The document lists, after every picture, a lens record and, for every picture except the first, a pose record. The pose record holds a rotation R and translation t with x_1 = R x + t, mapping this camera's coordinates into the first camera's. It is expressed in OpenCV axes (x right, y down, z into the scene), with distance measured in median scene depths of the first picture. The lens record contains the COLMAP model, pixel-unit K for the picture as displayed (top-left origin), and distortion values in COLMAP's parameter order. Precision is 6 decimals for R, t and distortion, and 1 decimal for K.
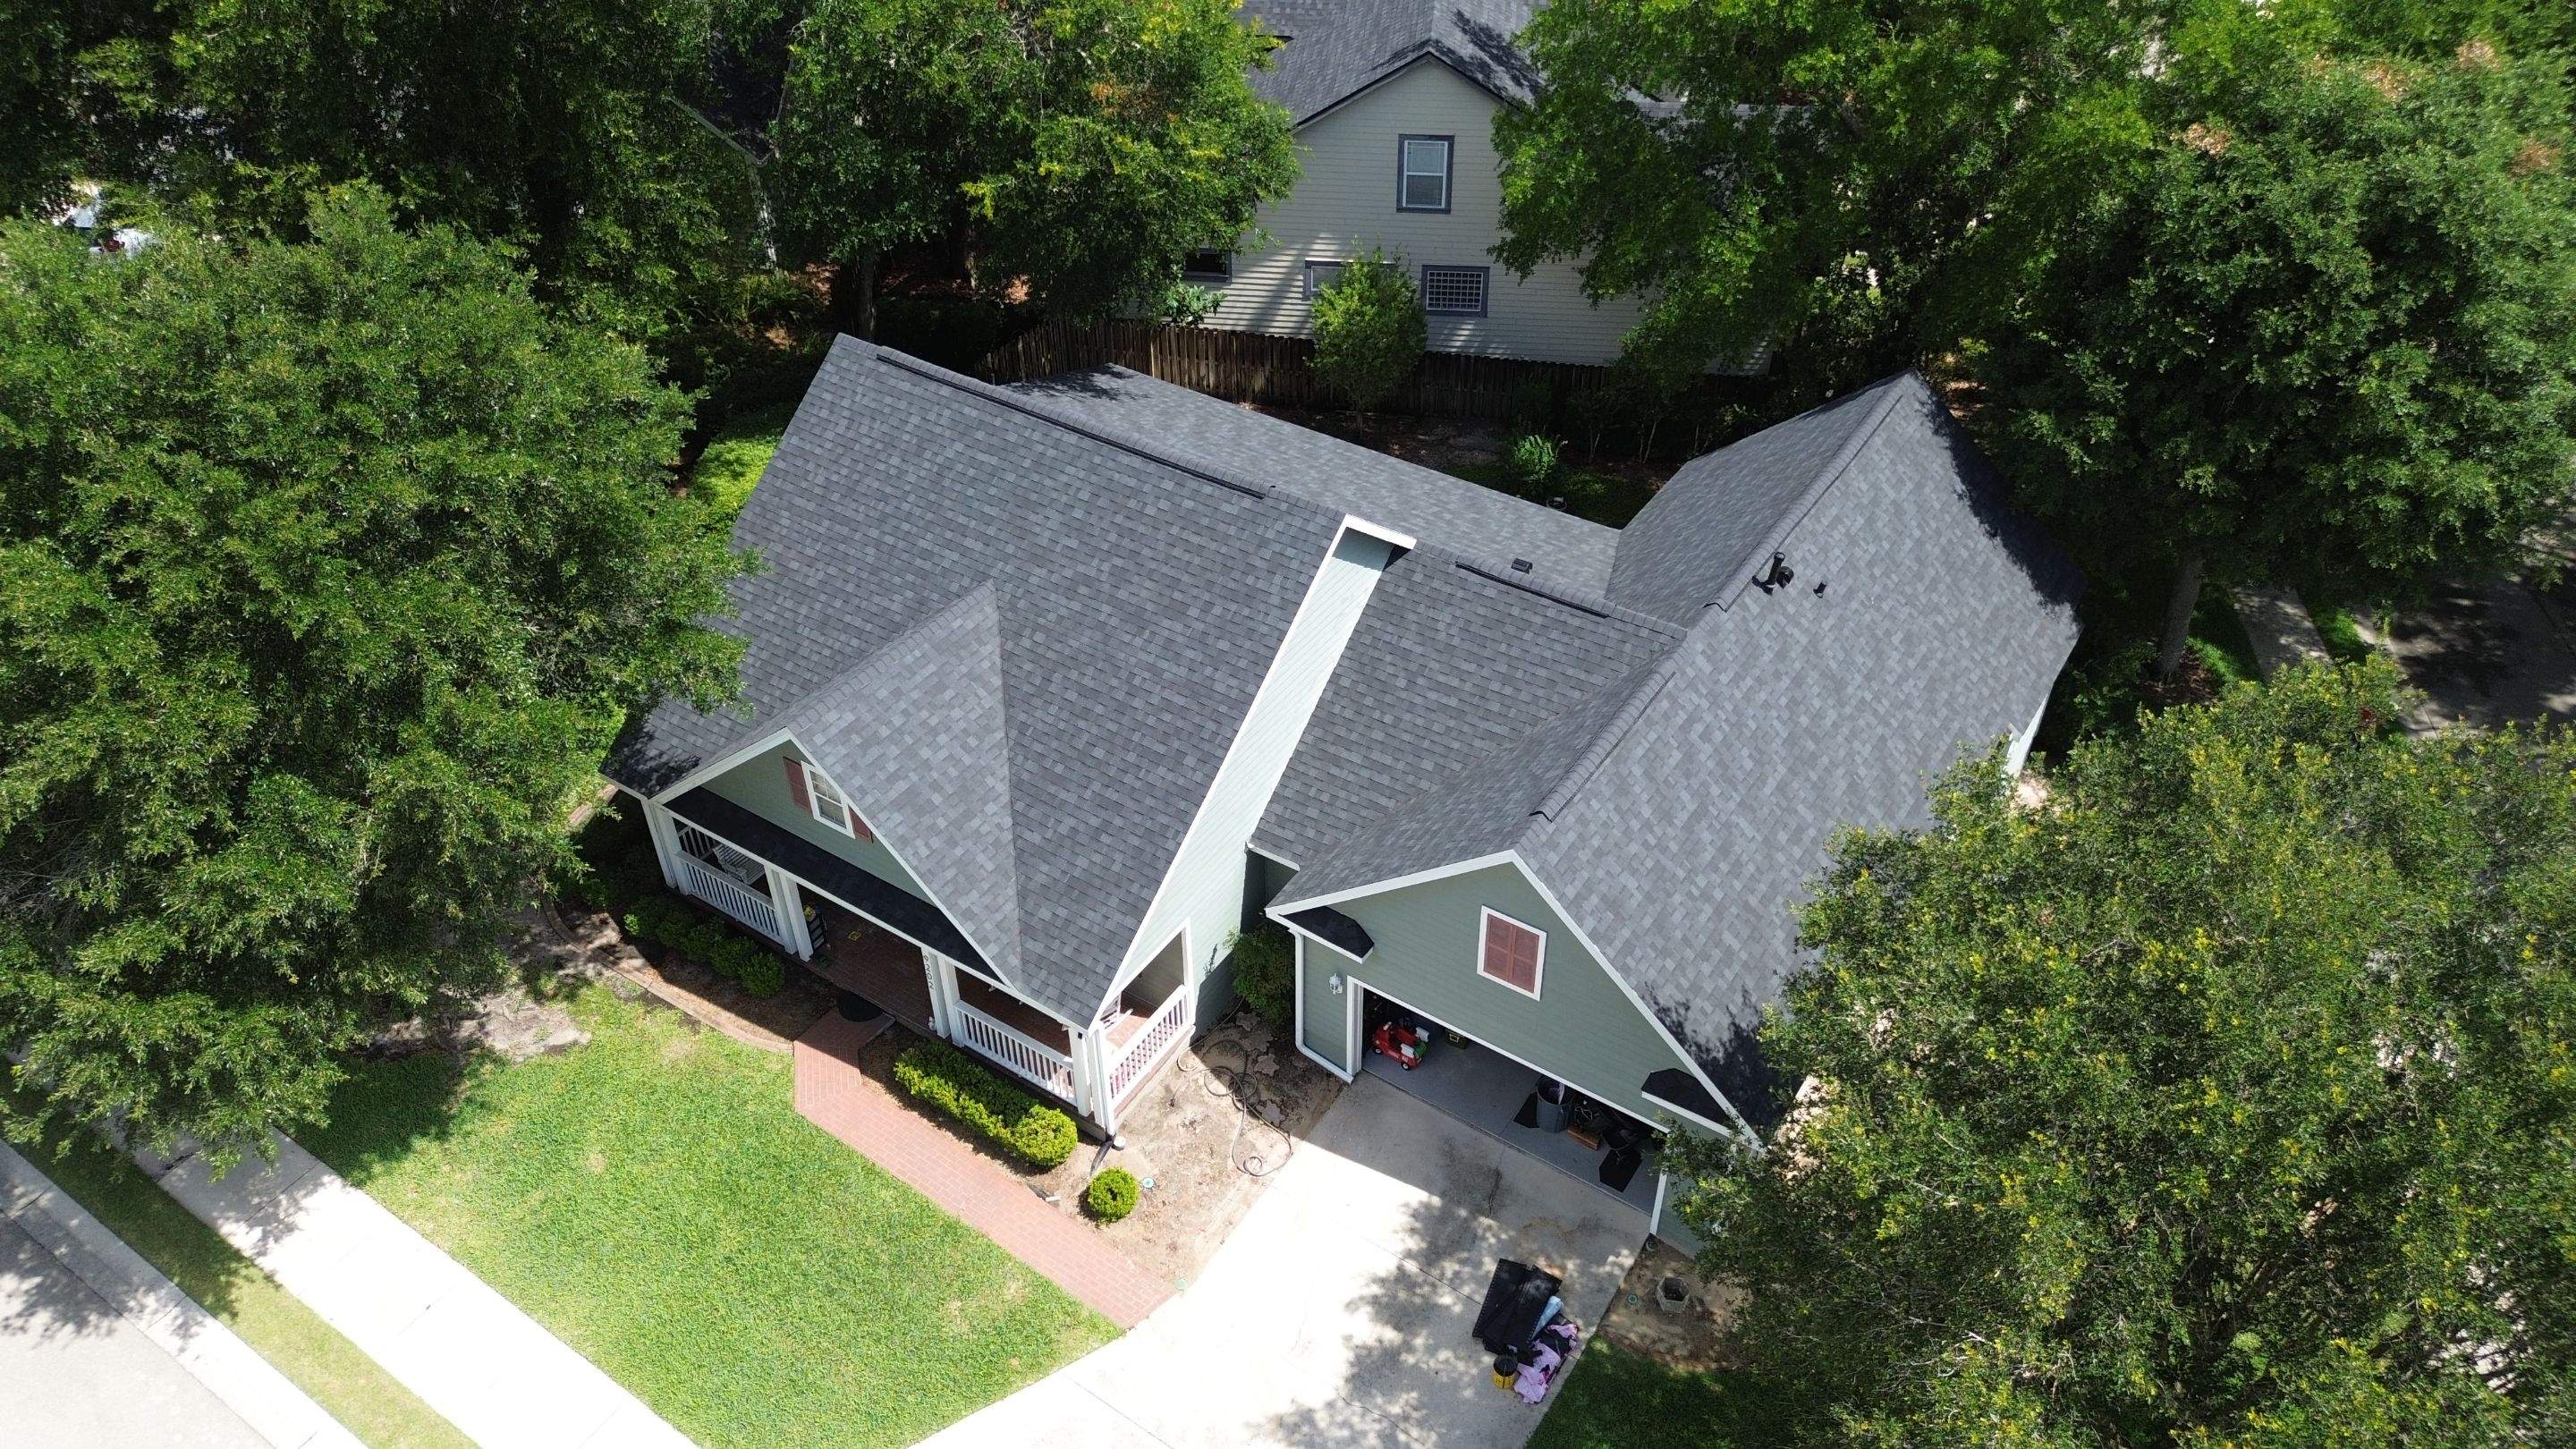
lens RADIAL K [[1826.2, 0, 1283.4], [0, 1826.2, 728.3], [0, 0, 1]] dist [0.075945, -0.078086]
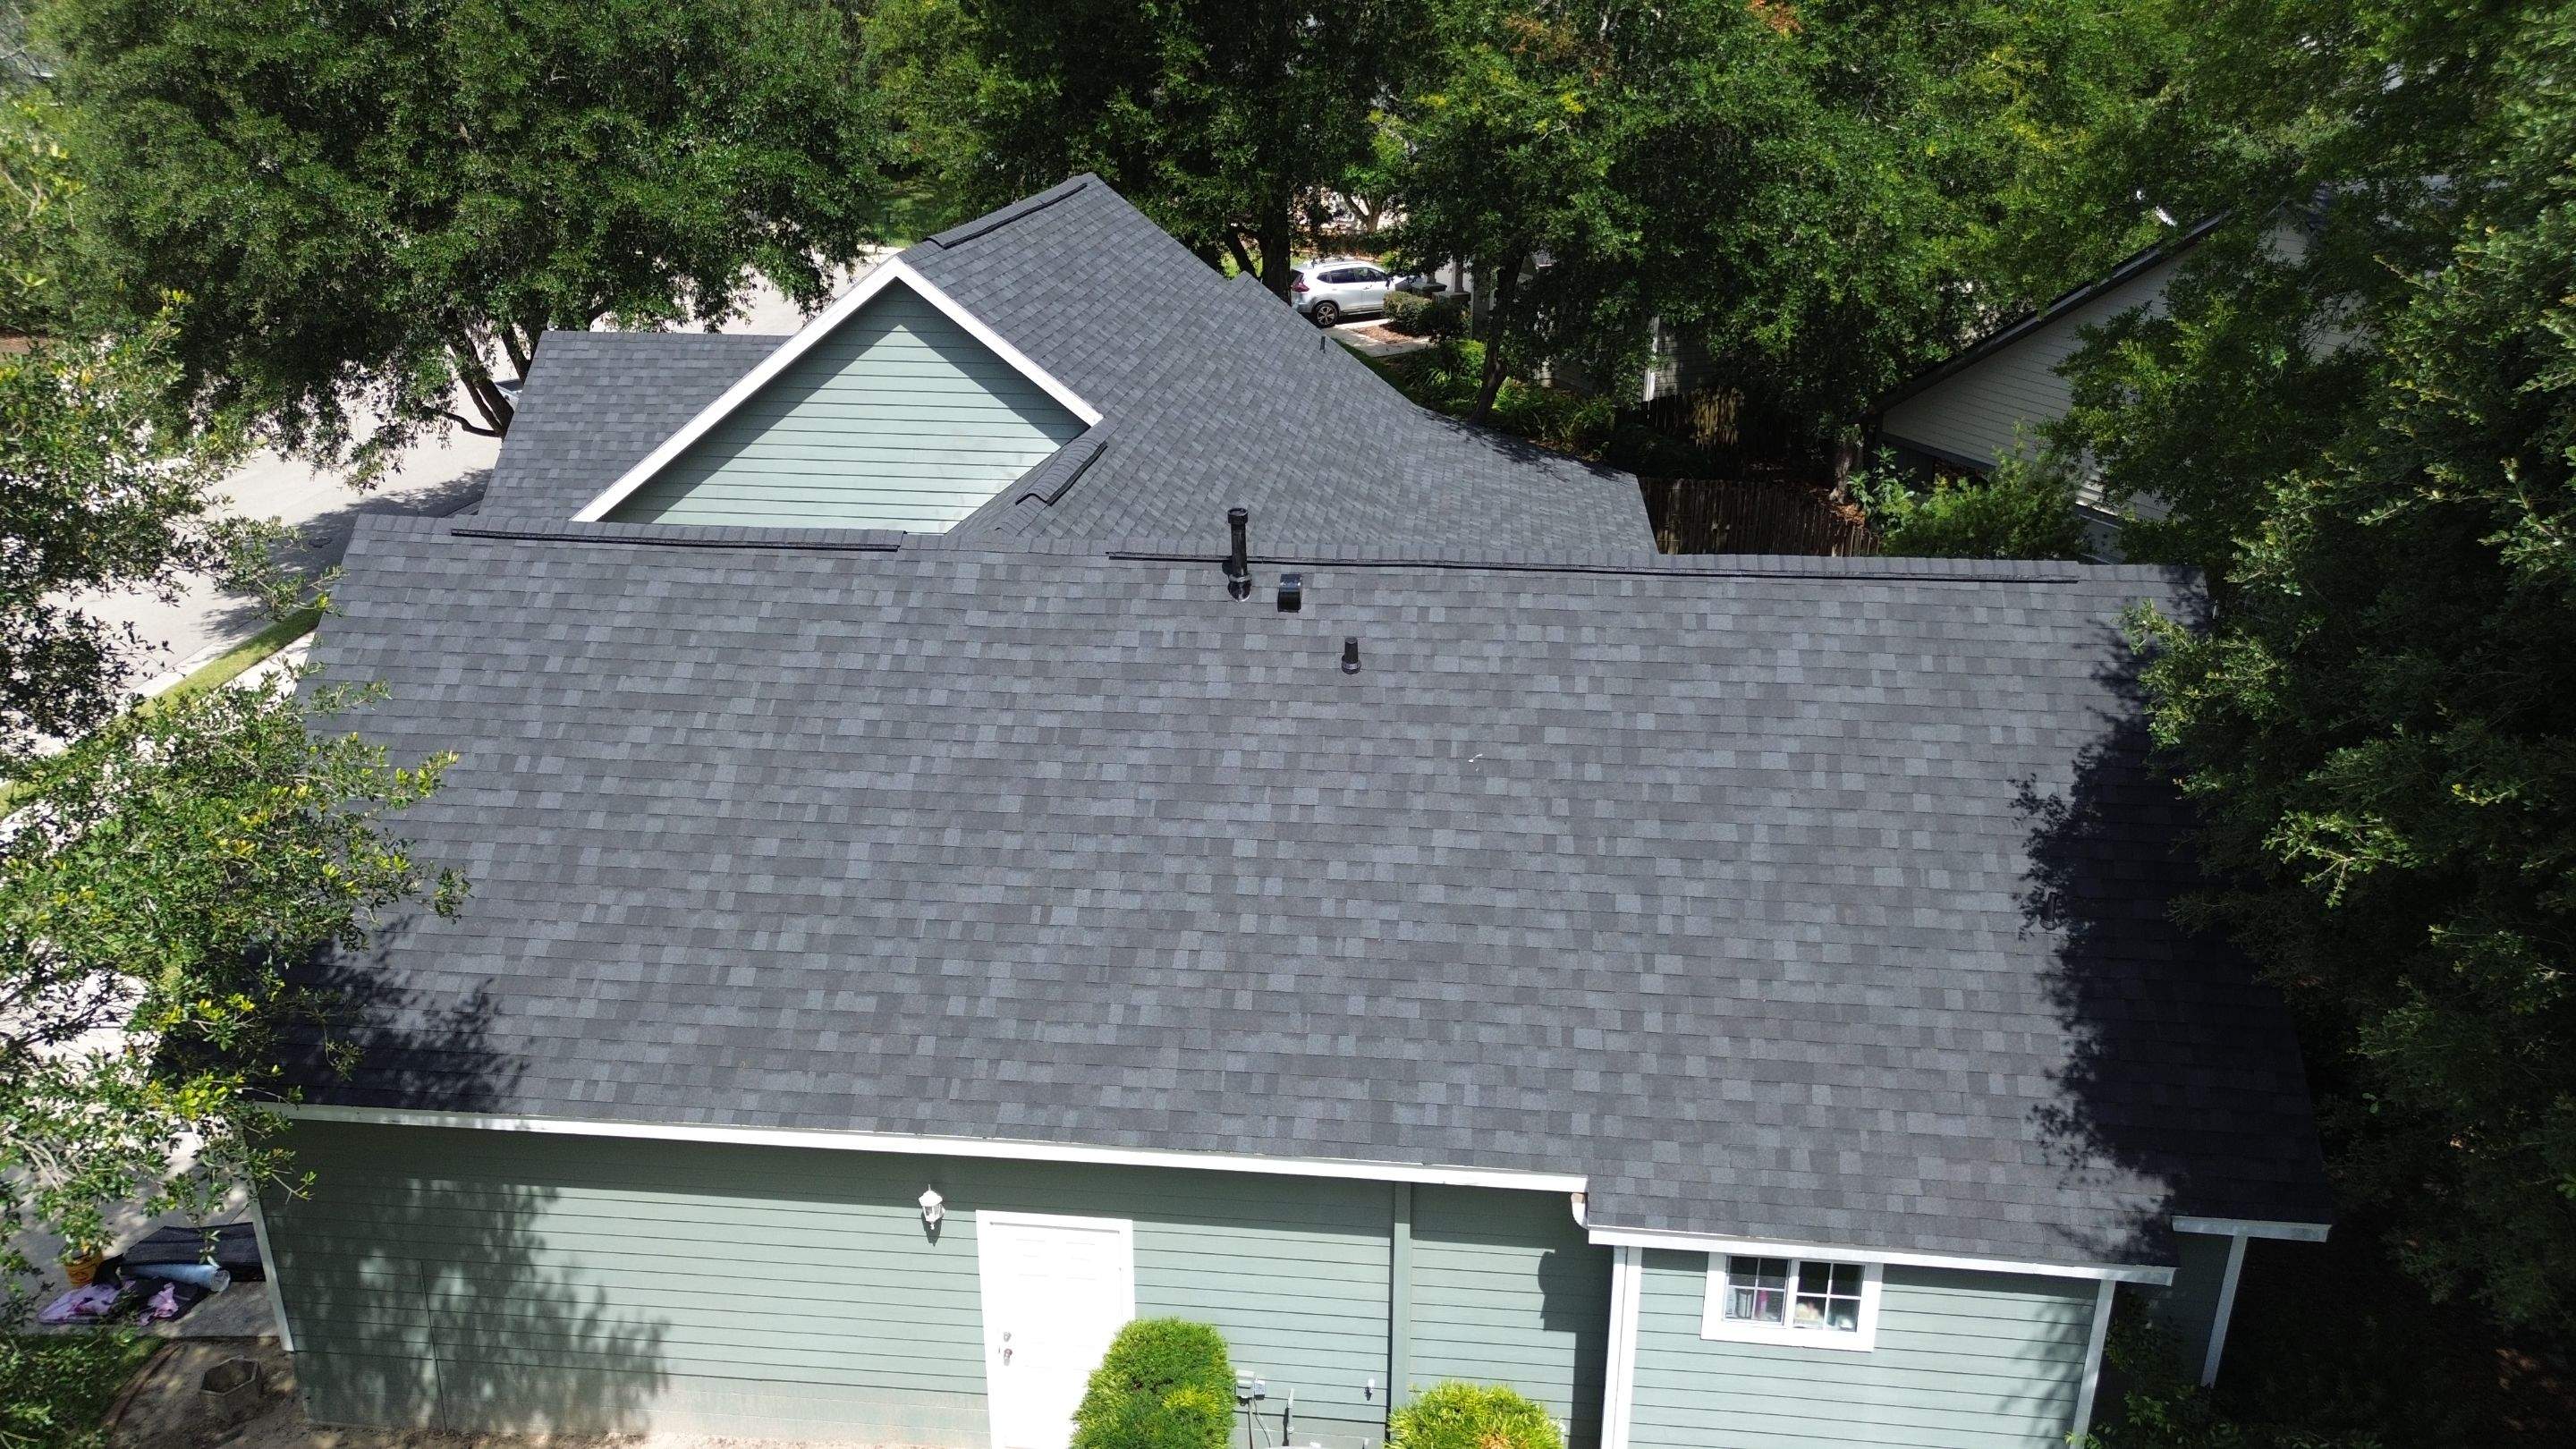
lens RADIAL K [[1826.2, 0, 1284.2], [0, 1826.2, 728.0], [0, 0, 1]] dist [0.075945, -0.078086]
pose [[0.463192, 0.331196, -0.822048, 0.720858], [-0.563487, 0.825983, 0.015279, -0.058254], [0.684058, 0.456137, 0.569213, 0.732795]]
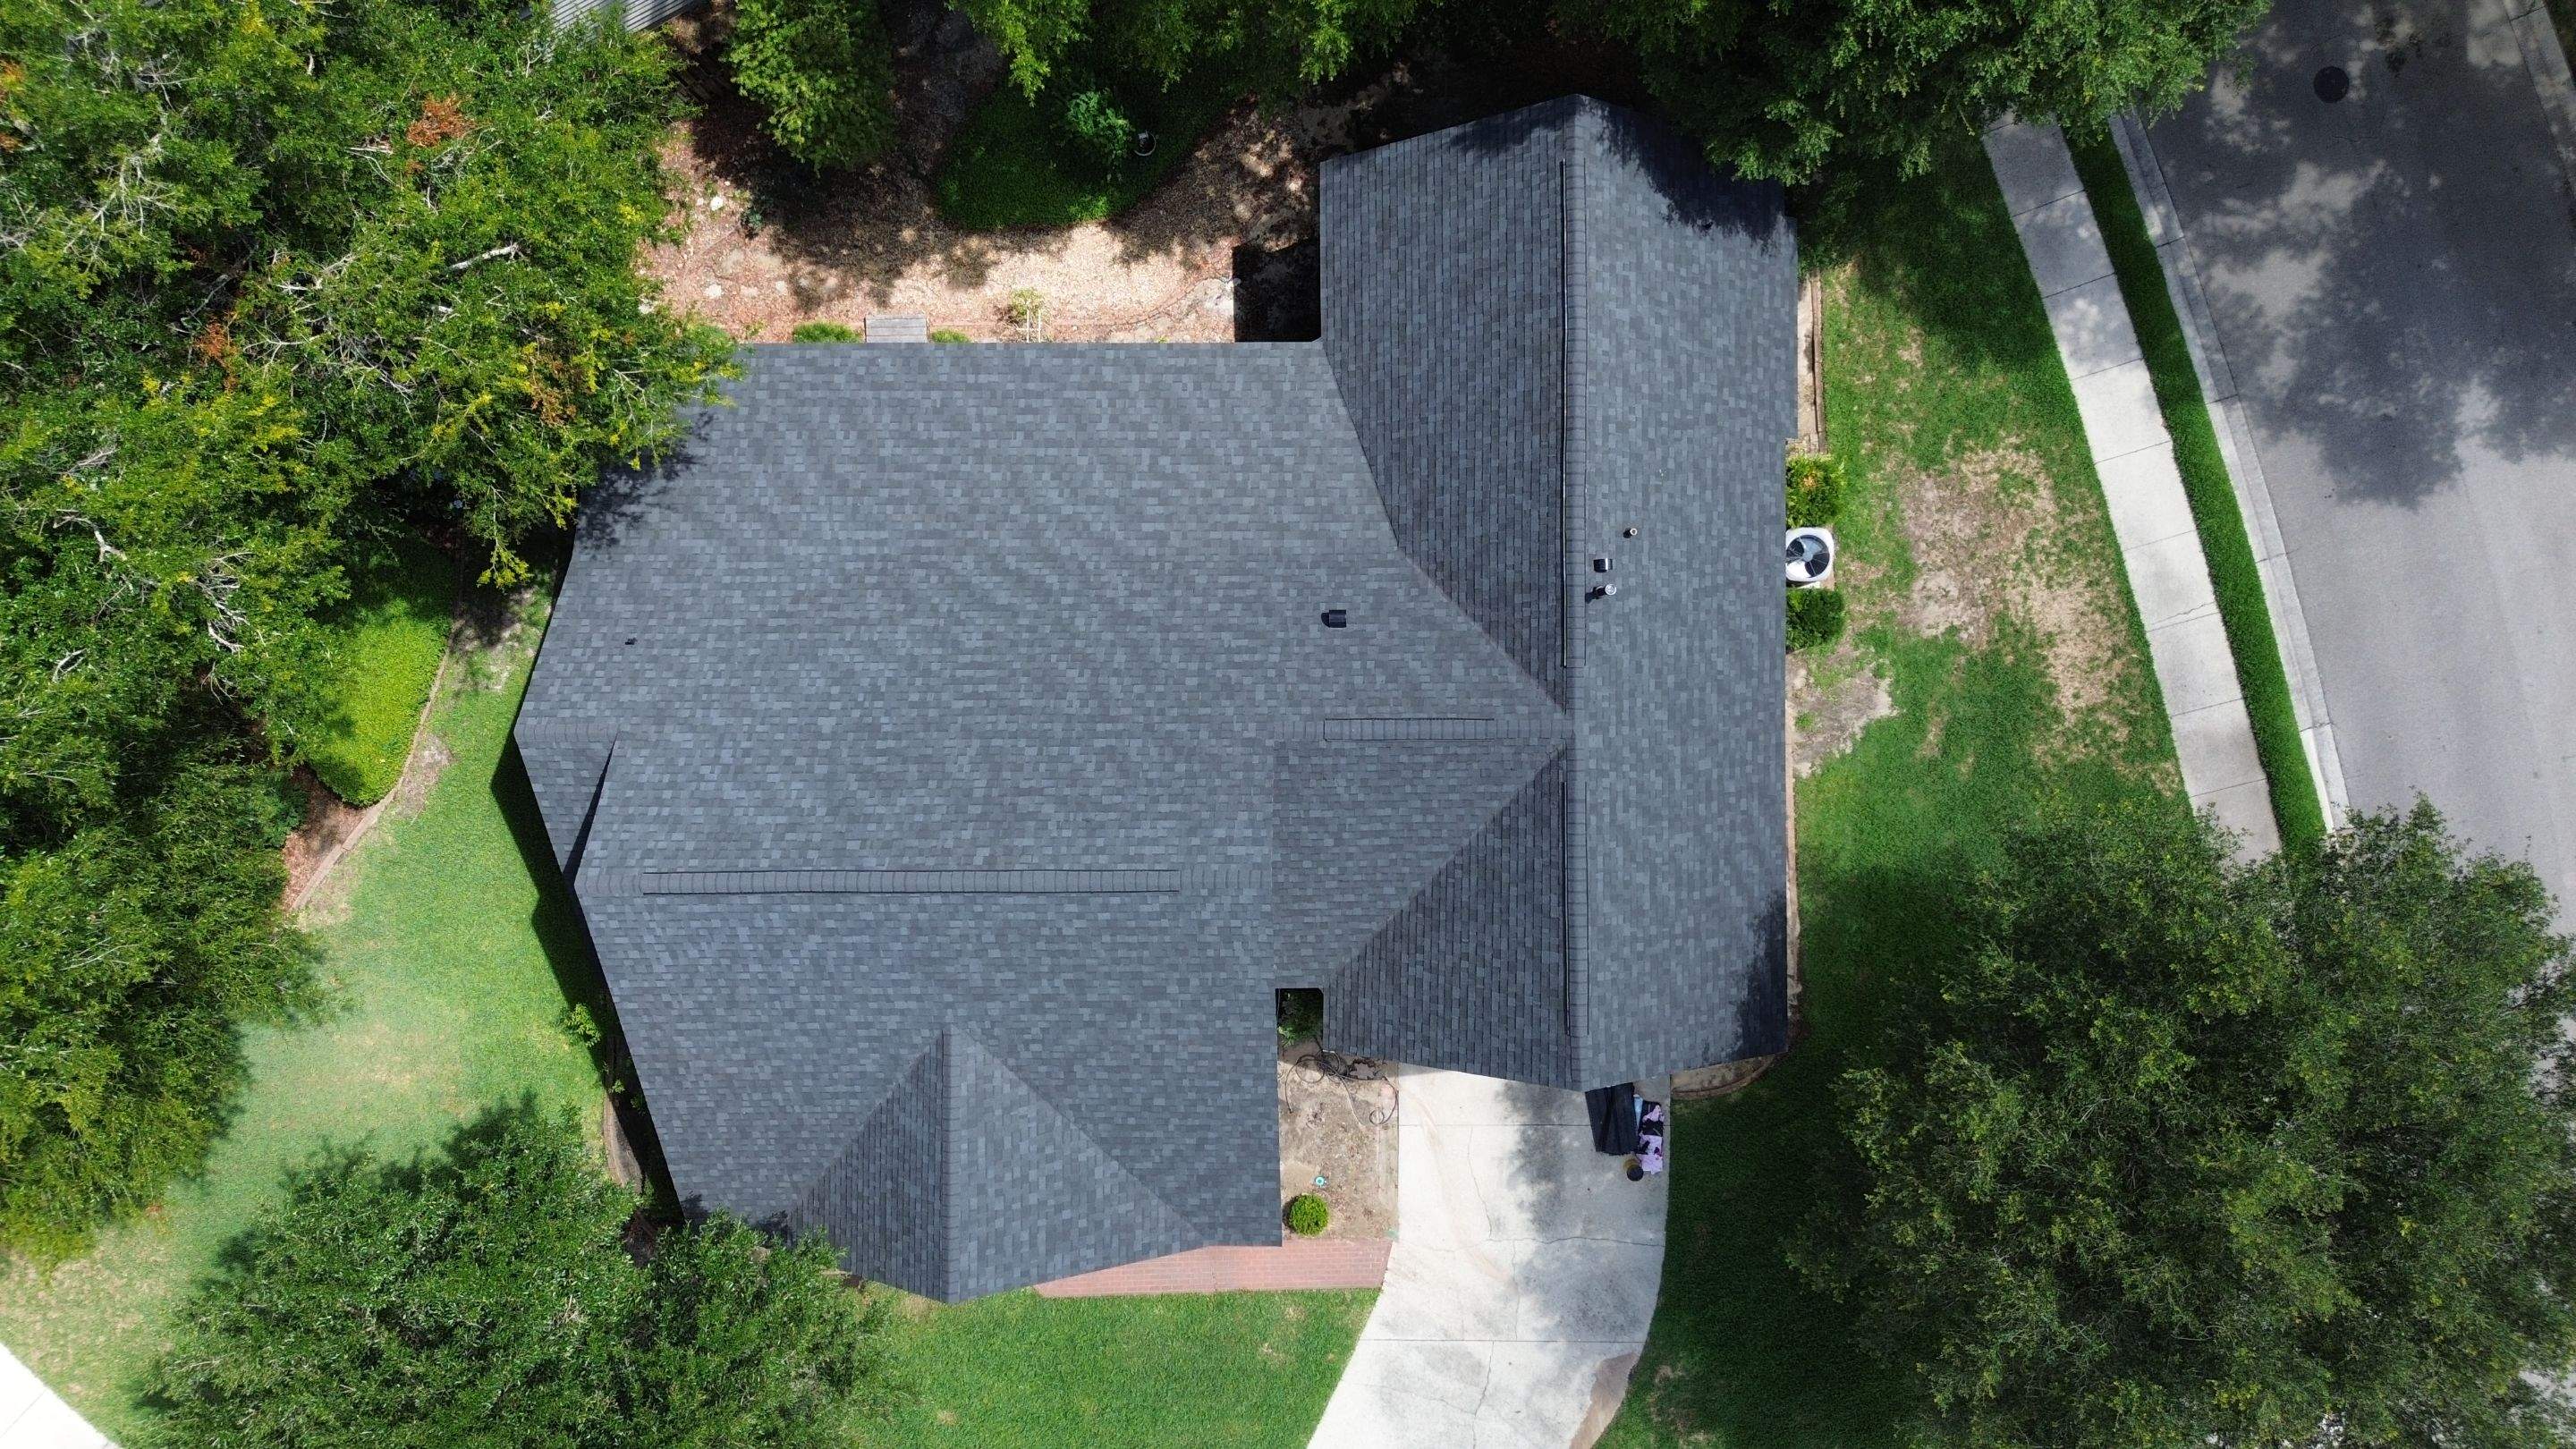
lens RADIAL K [[1826.2, 0, 1297.5], [0, 1826.2, 724.8], [0, 0, 1]] dist [0.075945, -0.078086]
pose [[0.829769, -0.558076, -0.005803, 0.093763], [0.364229, 0.533612, 0.763280, -0.862769], [-0.422871, -0.635460, 0.646042, 0.382861]]
